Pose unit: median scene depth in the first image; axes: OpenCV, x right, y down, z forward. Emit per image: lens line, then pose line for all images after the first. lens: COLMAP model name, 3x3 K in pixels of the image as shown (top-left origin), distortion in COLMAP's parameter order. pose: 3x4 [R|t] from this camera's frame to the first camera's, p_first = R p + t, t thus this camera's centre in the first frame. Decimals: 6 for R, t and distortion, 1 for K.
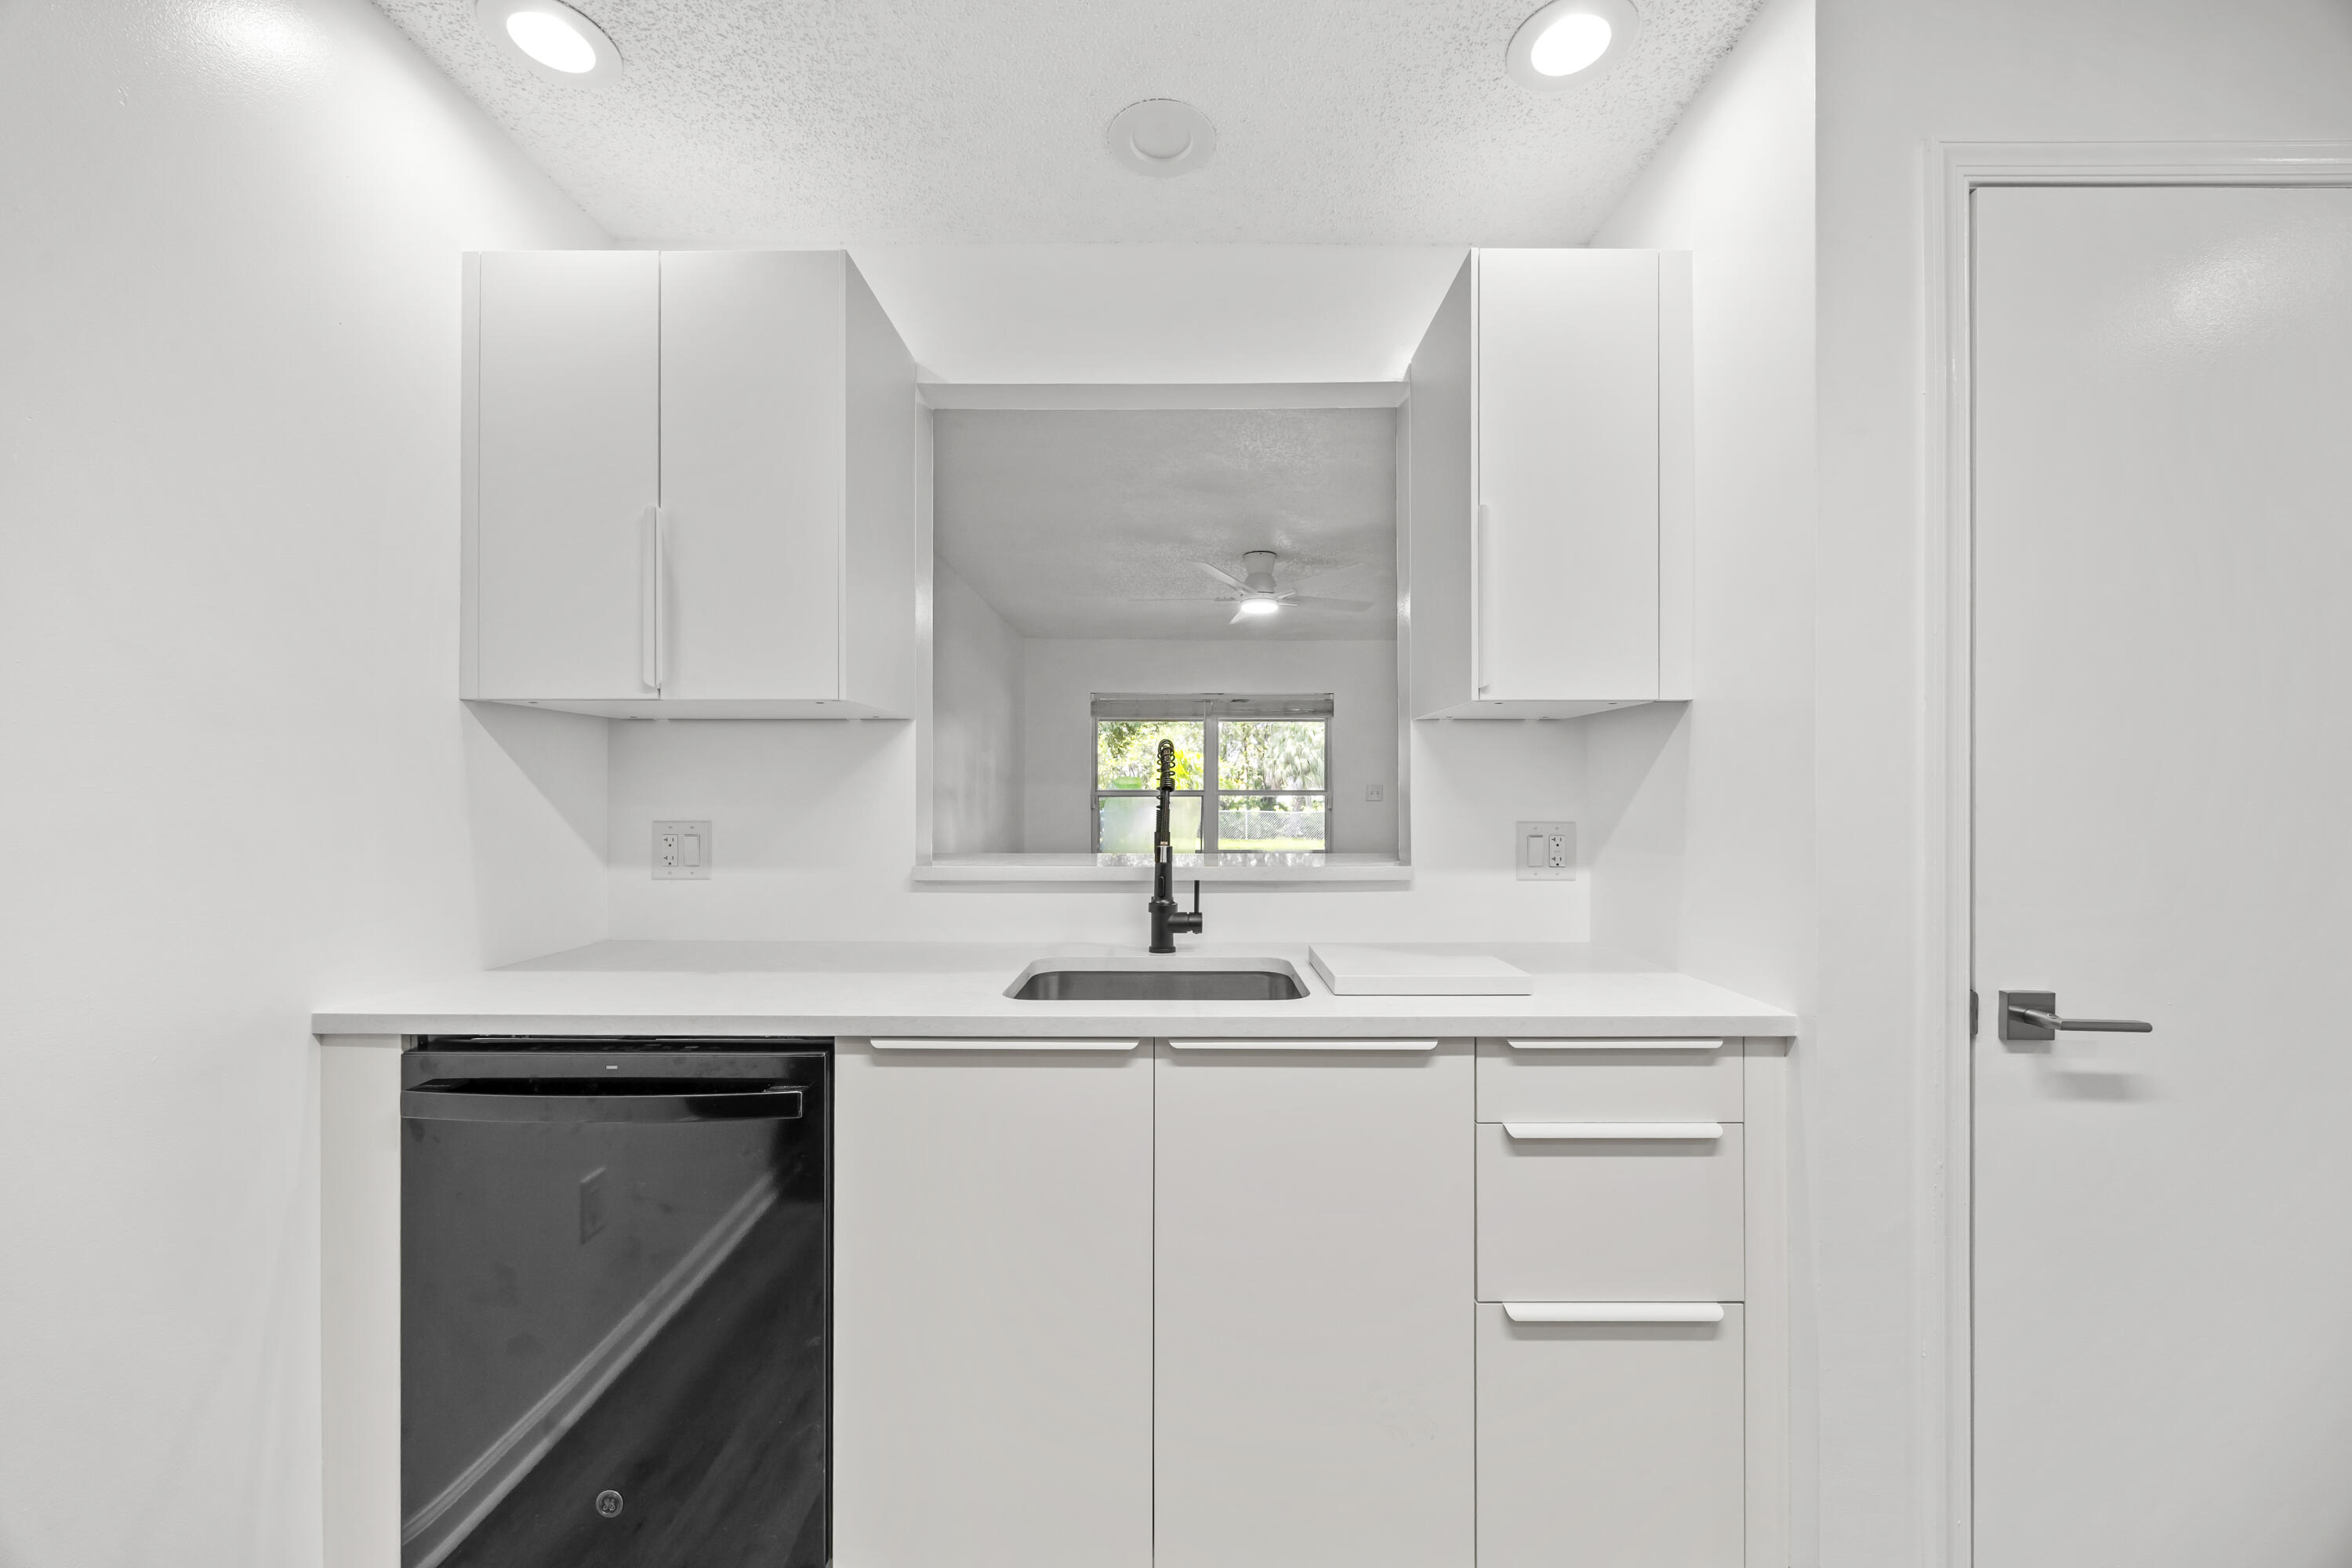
lens RADIAL K [[901.6, 0, 1182.0], [0, 901.6, 795.3], [0, 0, 1]] dist [-0.000898, 0.000154]
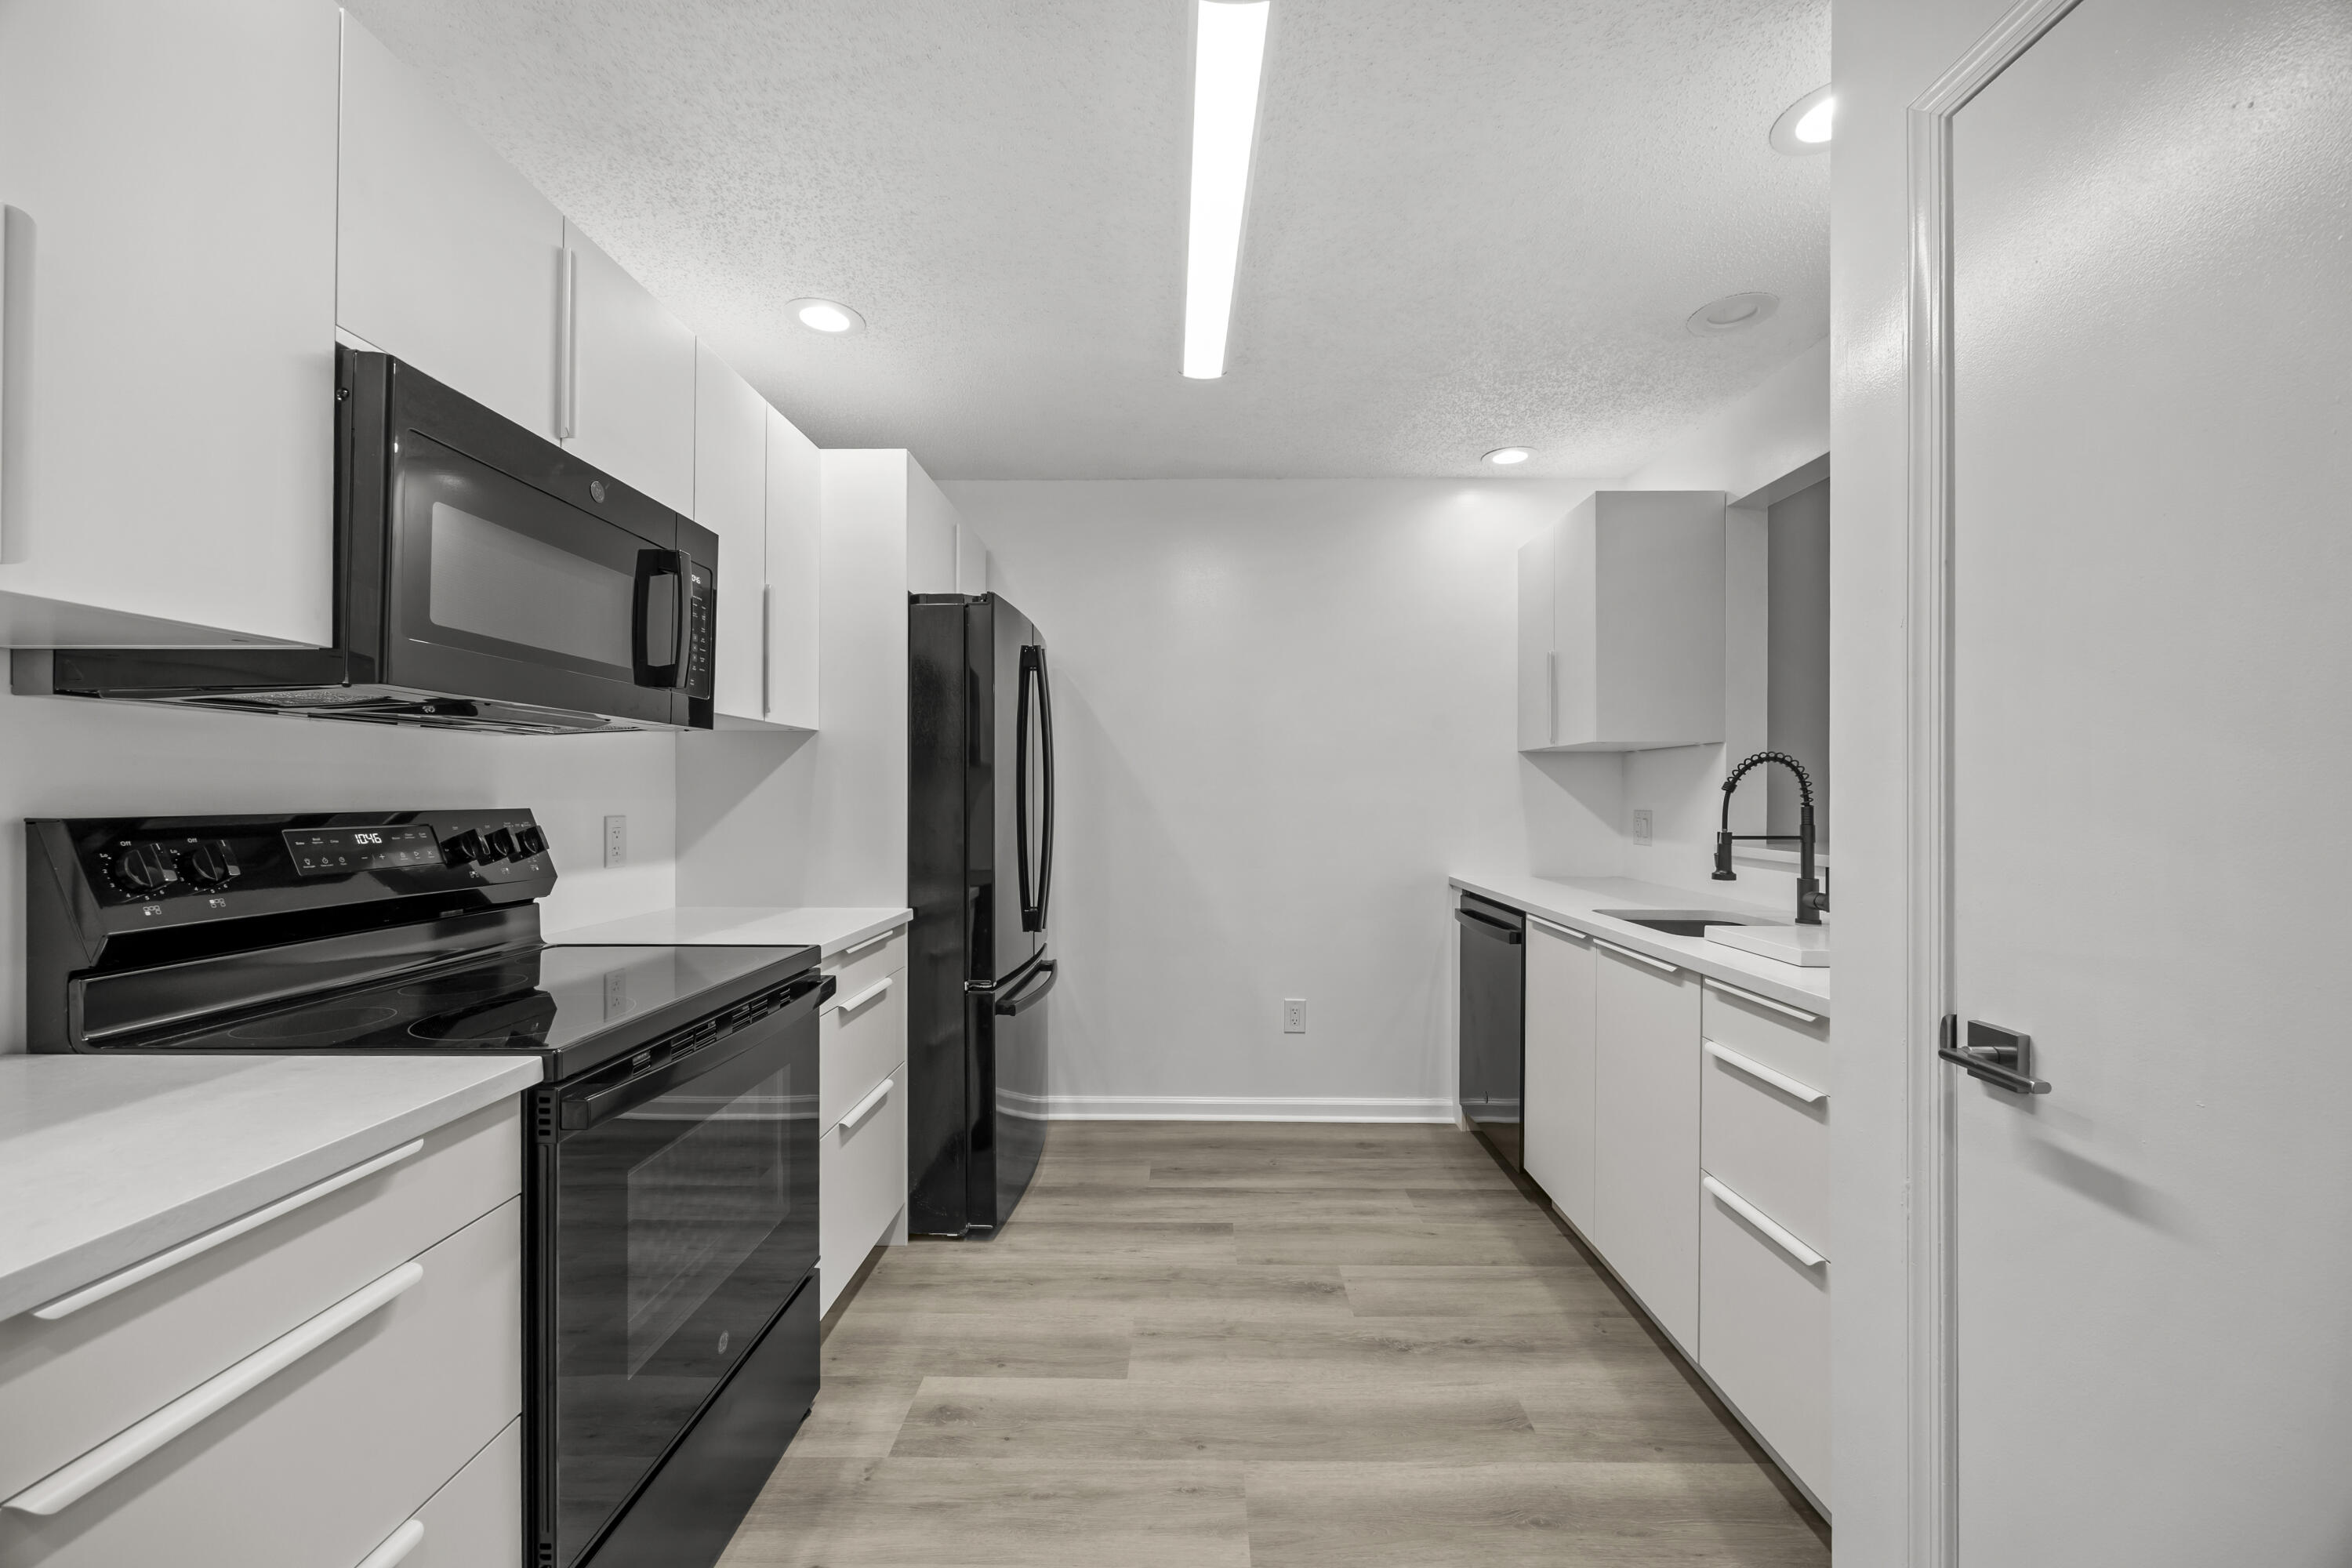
lens RADIAL K [[901.6, 0, 1182.0], [0, 901.6, 795.3], [0, 0, 1]] dist [-0.000898, 0.000154]
pose [[-0.009614, 0.001468, -0.999953, 1.438419], [0.000204, 0.999999, 0.001466, -0.002240], [0.999954, -0.000190, -0.009615, 0.193082]]
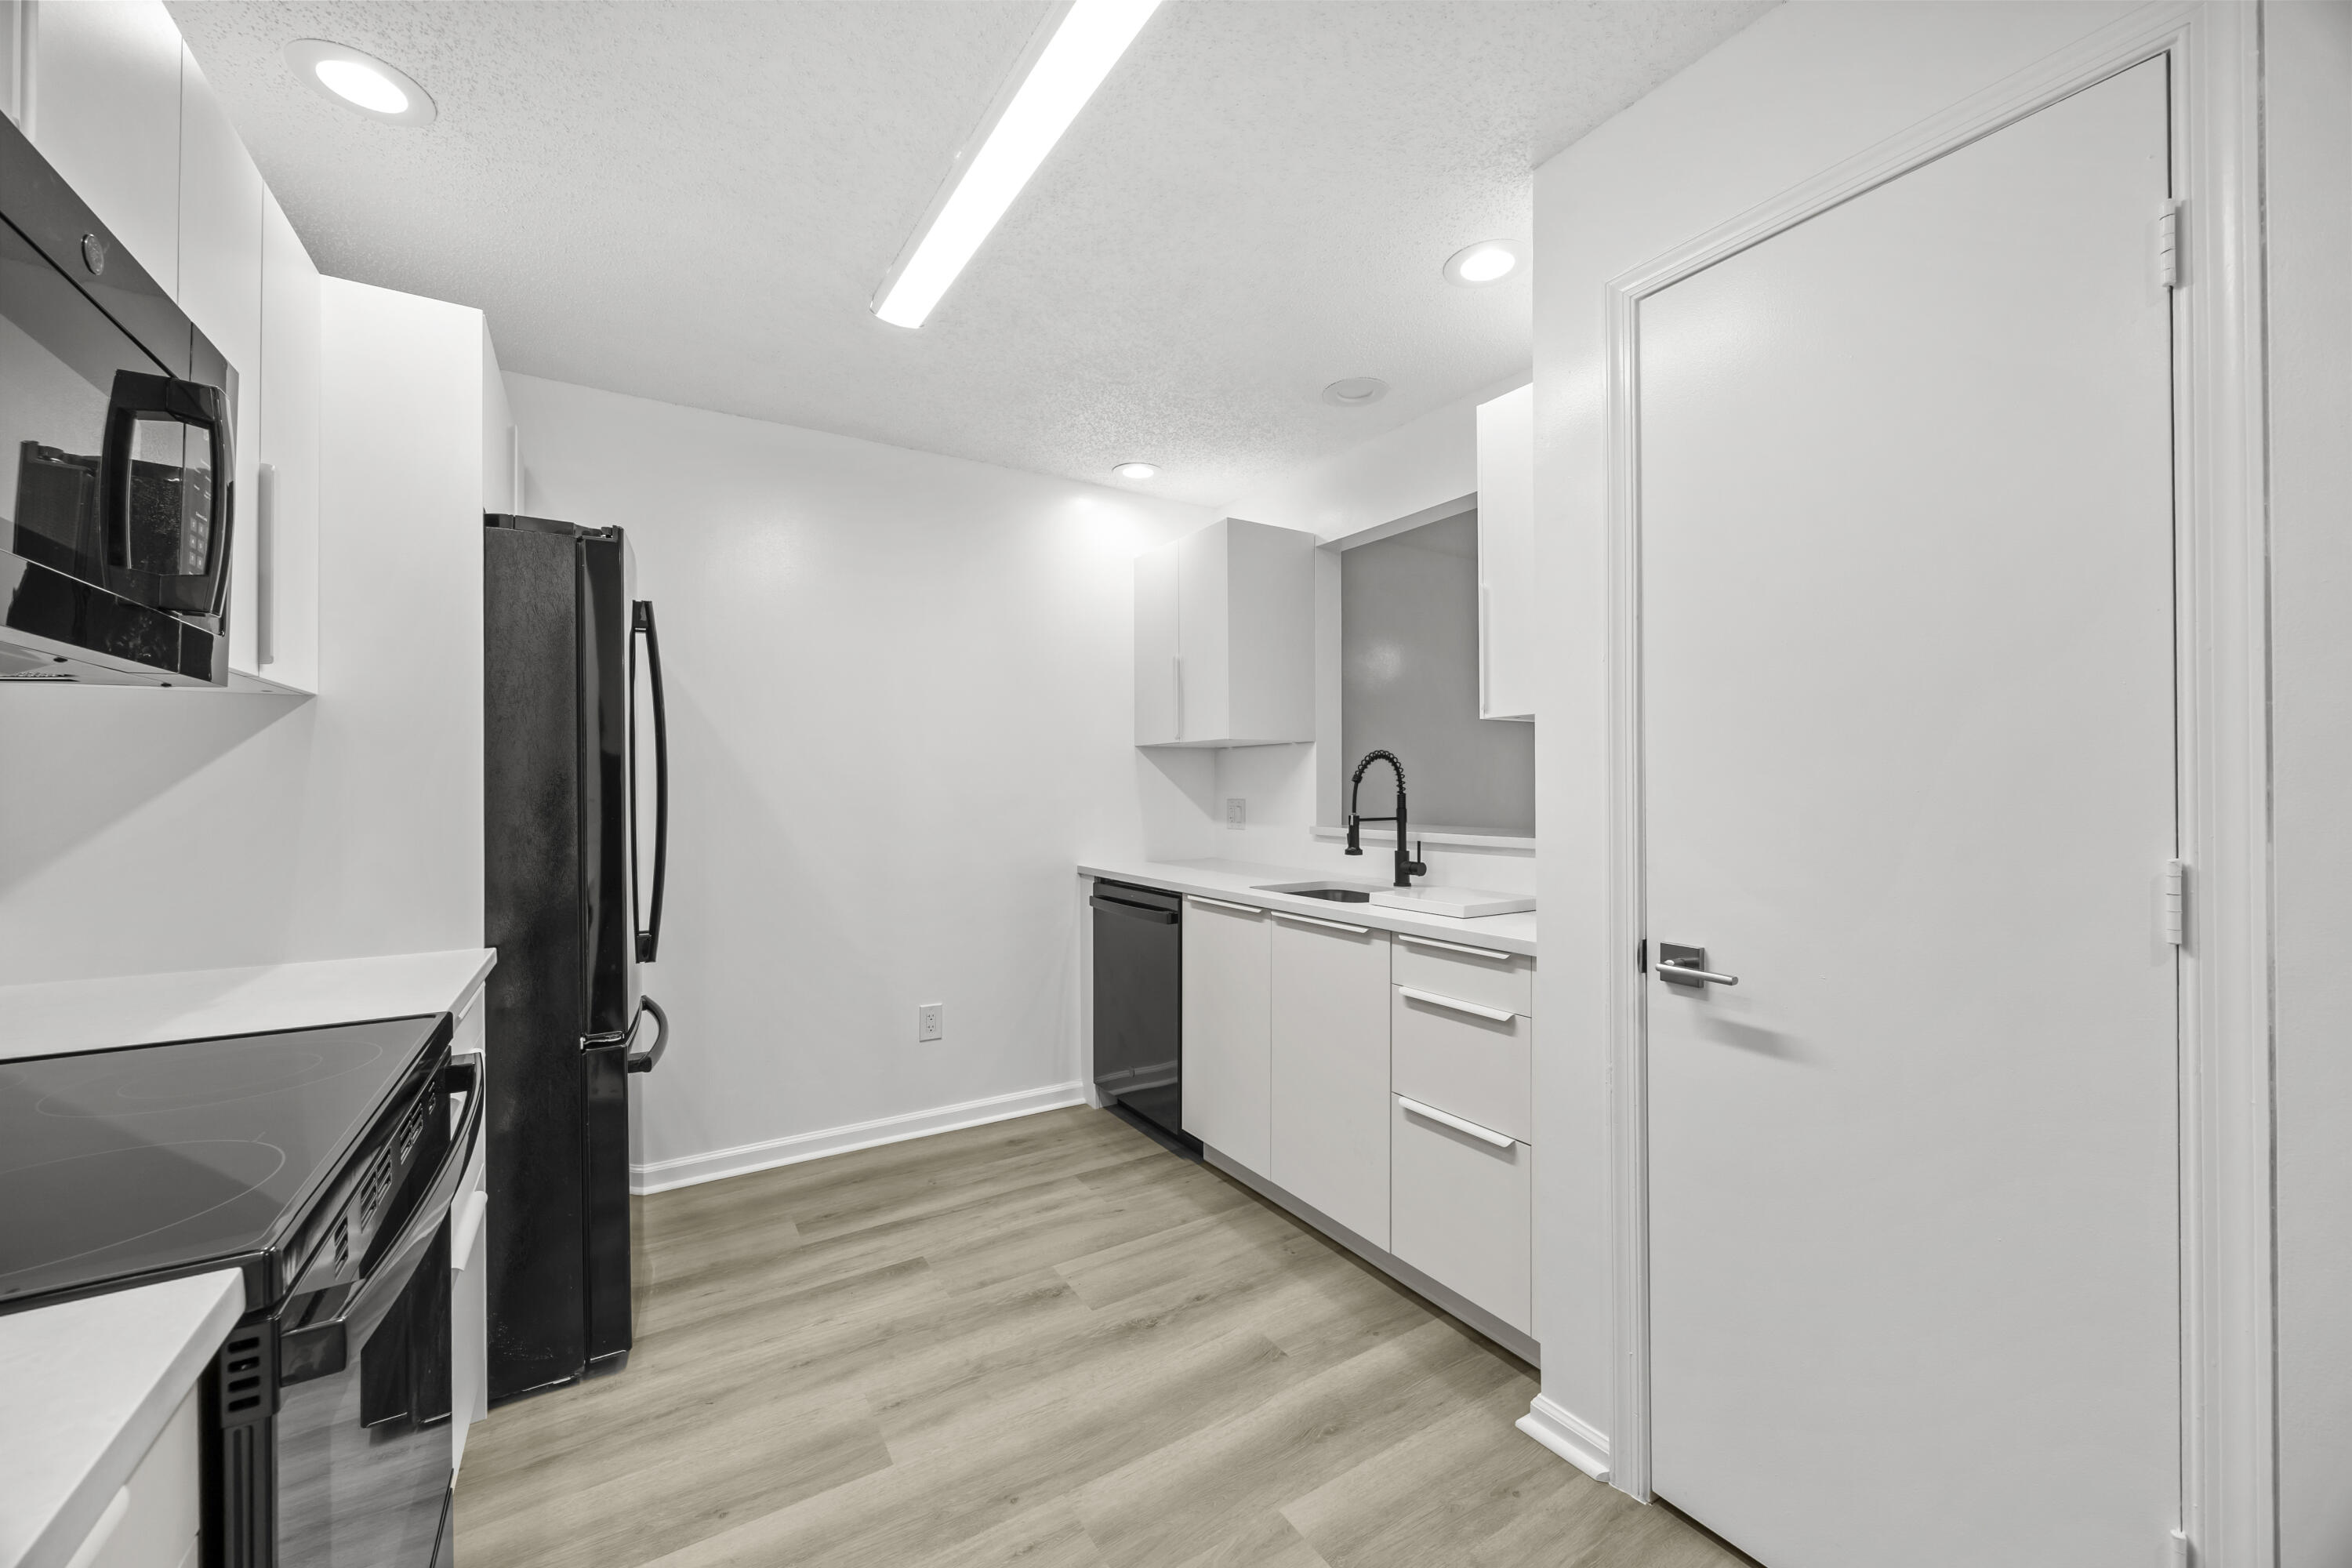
lens RADIAL K [[897.4, 0, 1181.2], [0, 897.4, 786.0], [0, 0, 1]] dist [-0.000667, 0.000226]
pose [[0.536516, -0.002224, -0.843887, 1.283462], [0.005831, 0.999982, 0.001072, -0.002778], [0.843870, -0.005496, 0.536520, -0.178480]]
